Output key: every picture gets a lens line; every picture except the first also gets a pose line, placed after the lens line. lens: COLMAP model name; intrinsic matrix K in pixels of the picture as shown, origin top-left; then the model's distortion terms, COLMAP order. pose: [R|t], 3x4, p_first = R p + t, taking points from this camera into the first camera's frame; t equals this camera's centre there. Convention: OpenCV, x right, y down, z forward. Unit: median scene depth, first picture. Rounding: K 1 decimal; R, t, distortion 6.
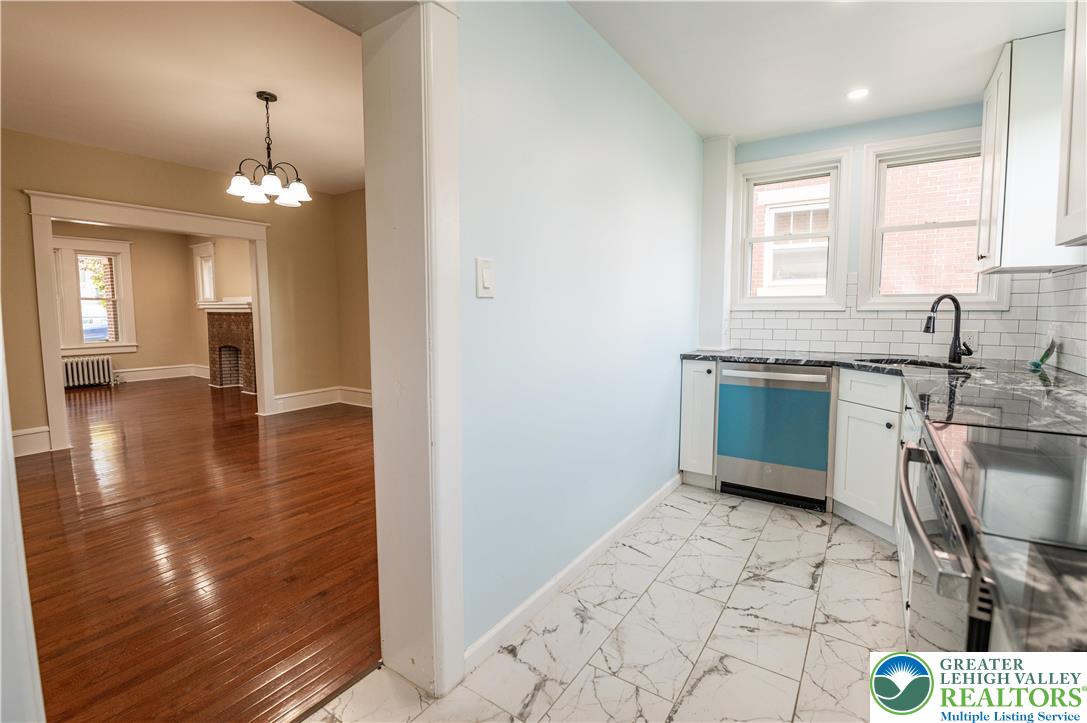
lens RADIAL K [[475.6, 0, 566.0], [0, 475.6, 350.4], [0, 0, 1]] dist [-0.015602, -0.001998]
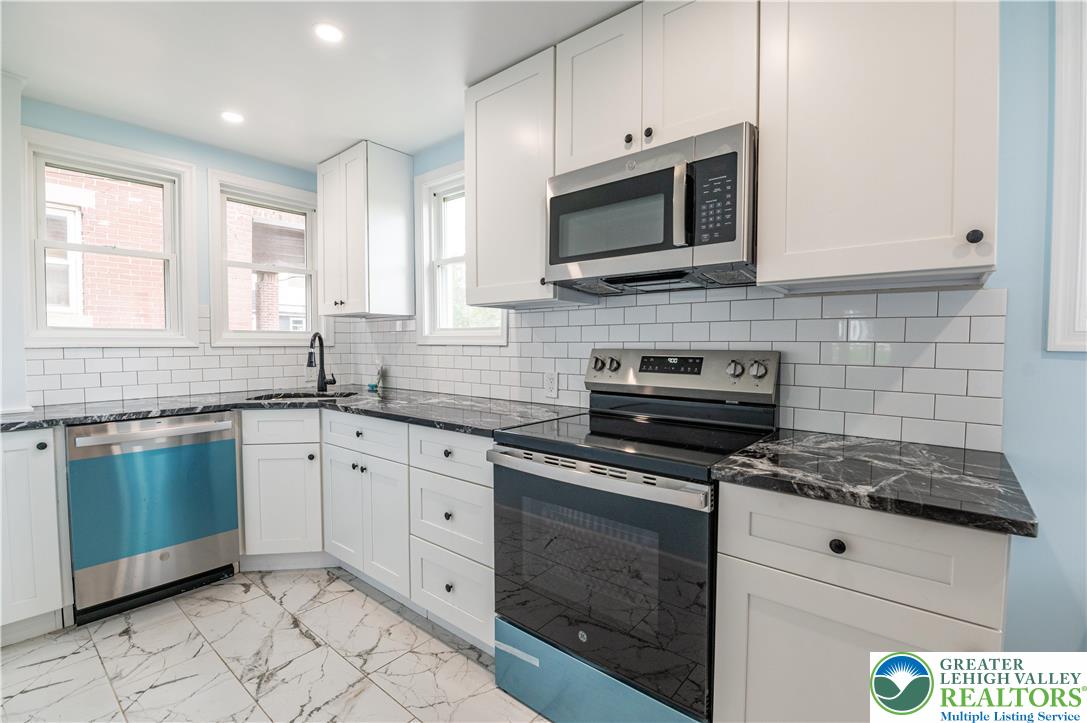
lens RADIAL K [[475.6, 0, 535.2], [0, 475.6, 360.7], [0, 0, 1]] dist [-0.015602, -0.001998]
pose [[0.126084, -0.032816, 0.991477, -0.243915], [0.081763, 0.996396, 0.022581, -0.031079], [-0.988644, 0.078219, 0.128313, 0.307788]]
